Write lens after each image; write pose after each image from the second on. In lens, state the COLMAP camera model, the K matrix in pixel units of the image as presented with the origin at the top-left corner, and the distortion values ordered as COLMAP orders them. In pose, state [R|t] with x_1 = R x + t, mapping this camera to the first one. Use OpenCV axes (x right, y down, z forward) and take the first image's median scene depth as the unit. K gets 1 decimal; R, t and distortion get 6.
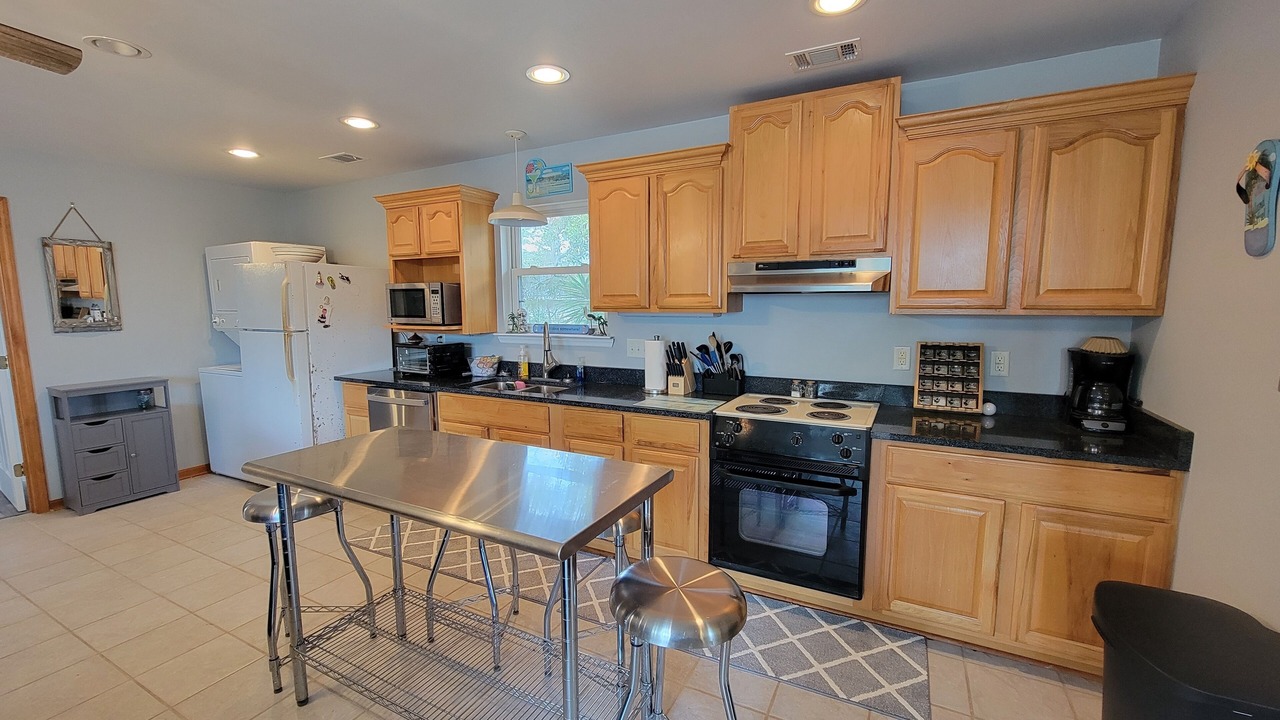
lens RADIAL K [[520.7, 0, 639.0], [0, 520.7, 363.7], [0, 0, 1]] dist [-0.003029, -0.000158]
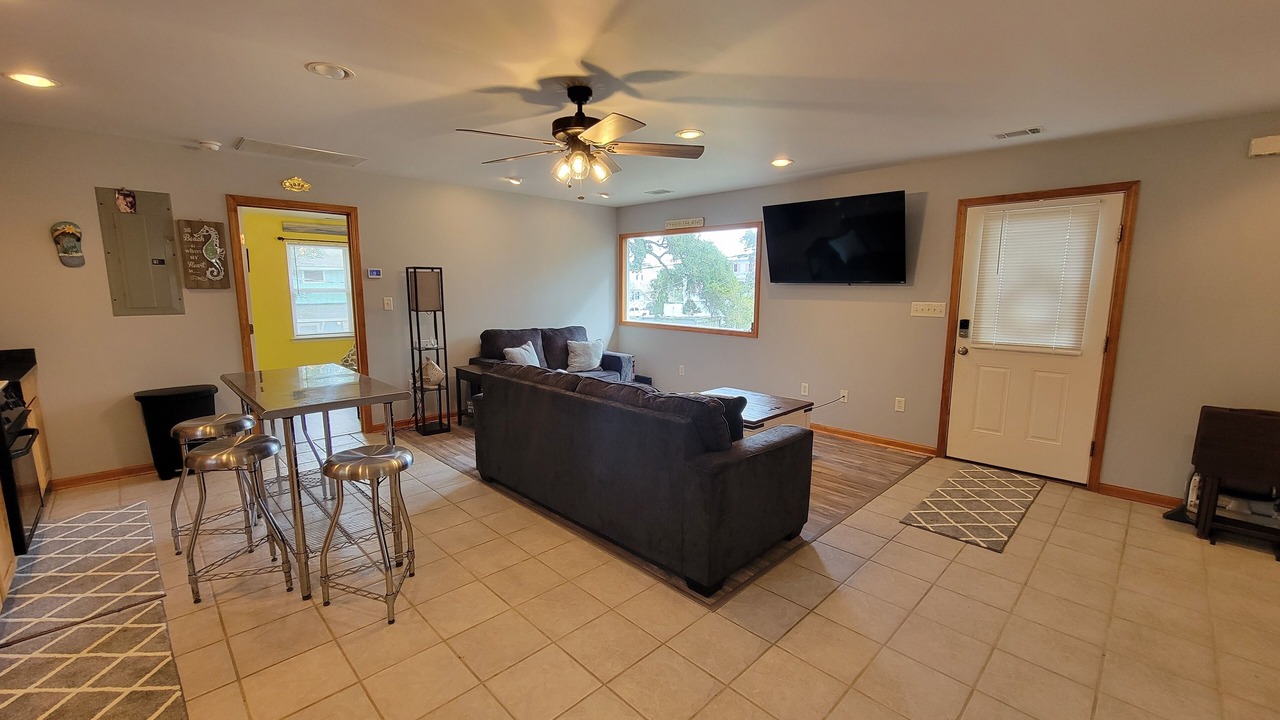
lens RADIAL K [[520.7, 0, 639.0], [0, 520.7, 363.7], [0, 0, 1]] dist [-0.003029, -0.000158]
pose [[-0.952273, -0.044940, 0.301922, -1.083793], [0.036246, 0.965458, 0.258026, -0.147923], [-0.303088, 0.256654, -0.917750, 1.264947]]
